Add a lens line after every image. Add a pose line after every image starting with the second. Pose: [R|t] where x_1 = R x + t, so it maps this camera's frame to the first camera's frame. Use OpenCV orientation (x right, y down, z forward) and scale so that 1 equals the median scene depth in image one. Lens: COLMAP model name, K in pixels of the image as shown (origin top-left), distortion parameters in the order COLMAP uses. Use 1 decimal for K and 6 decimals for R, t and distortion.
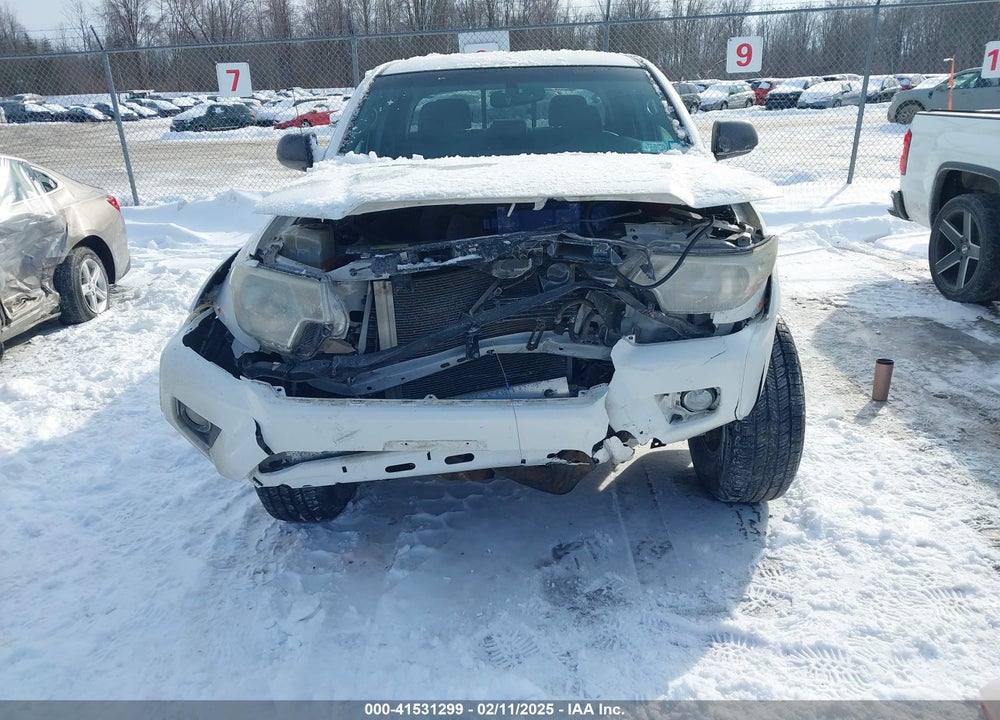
lens RADIAL K [[803.8, 0, 500.0], [0, 803.8, 360.0], [0, 0, 1]] dist [0.053572, -0.047702]
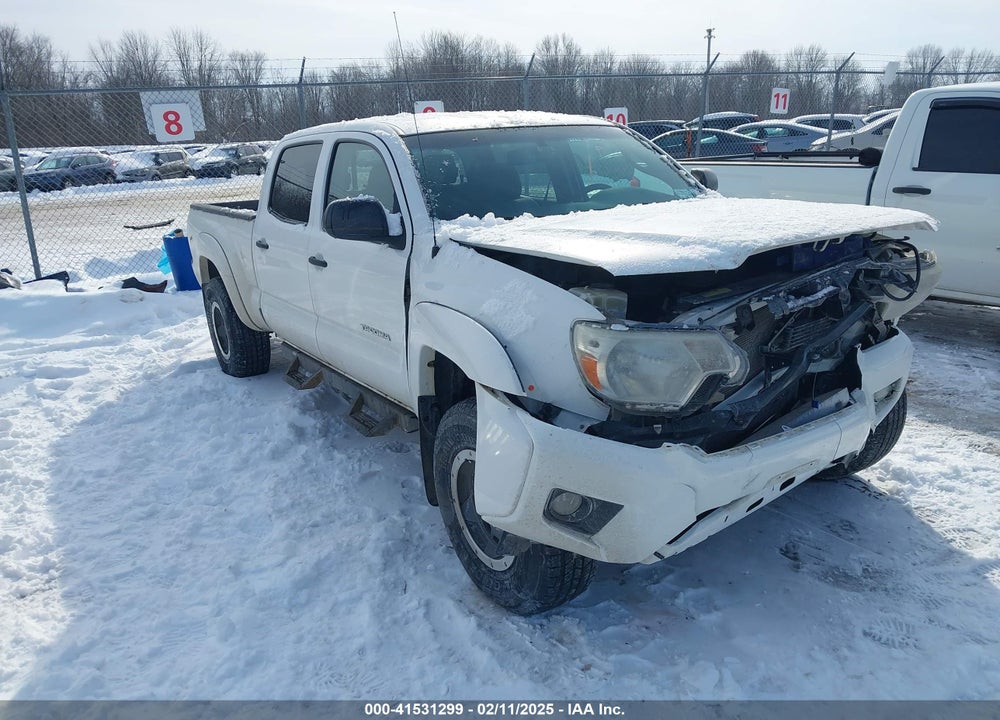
lens RADIAL K [[791.1, 0, 500.0], [0, 791.1, 360.0], [0, 0, 1]] dist [0.041449, -0.049534]
pose [[0.835967, -0.155888, 0.526174, -0.785542], [0.190659, 0.981582, -0.012102, -0.083552], [-0.514596, 0.110437, 0.850291, 0.253284]]
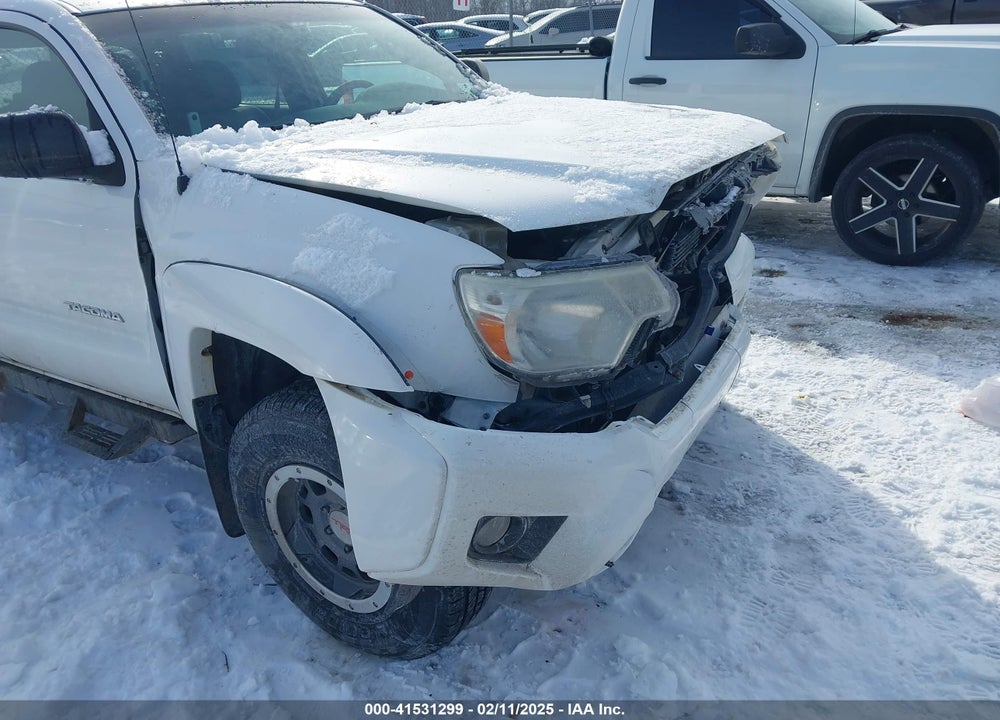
lens RADIAL K [[782.1, 0, 503.0], [0, 782.1, 382.0], [0, 0, 1]] dist [-0.003957, -0.001269]
pose [[0.542493, -0.351194, 0.763128, -0.710414], [0.303521, 0.928996, 0.211760, -0.158820], [-0.783311, 0.116747, 0.610568, 0.581907]]
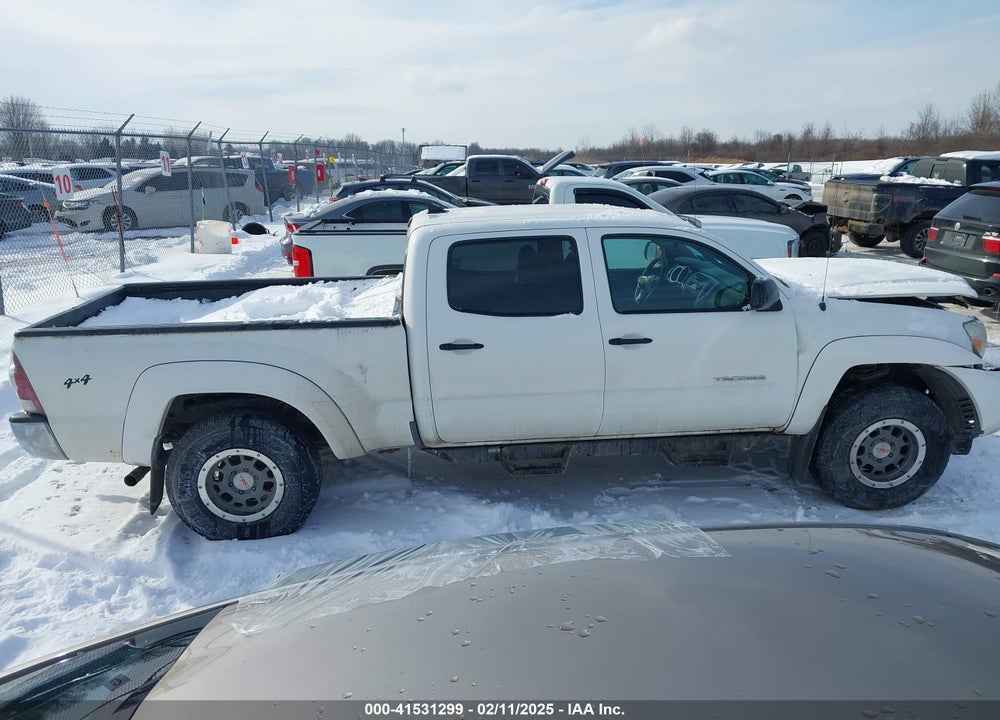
lens RADIAL K [[803.8, 0, 500.0], [0, 803.8, 360.0], [0, 0, 1]] dist [0.053572, -0.047702]
pose [[-0.141098, -0.214828, 0.966406, -1.858761], [0.313995, 0.916060, 0.249480, -0.821807], [-0.938881, 0.338648, -0.061799, 2.068450]]
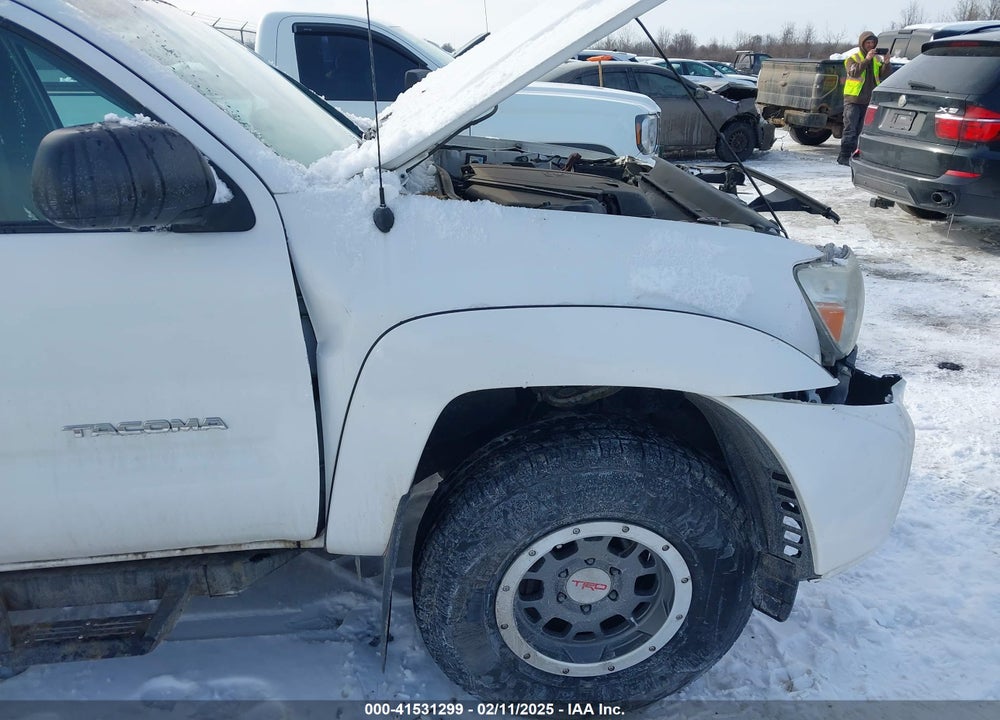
lens RADIAL K [[791.1, 0, 500.0], [0, 791.1, 360.0], [0, 0, 1]] dist [0.041449, -0.049534]
pose [[-0.158410, -0.319212, 0.934350, -0.840638], [0.308494, 0.882924, 0.353945, -0.362568], [-0.937943, 0.344310, -0.041389, 1.248275]]
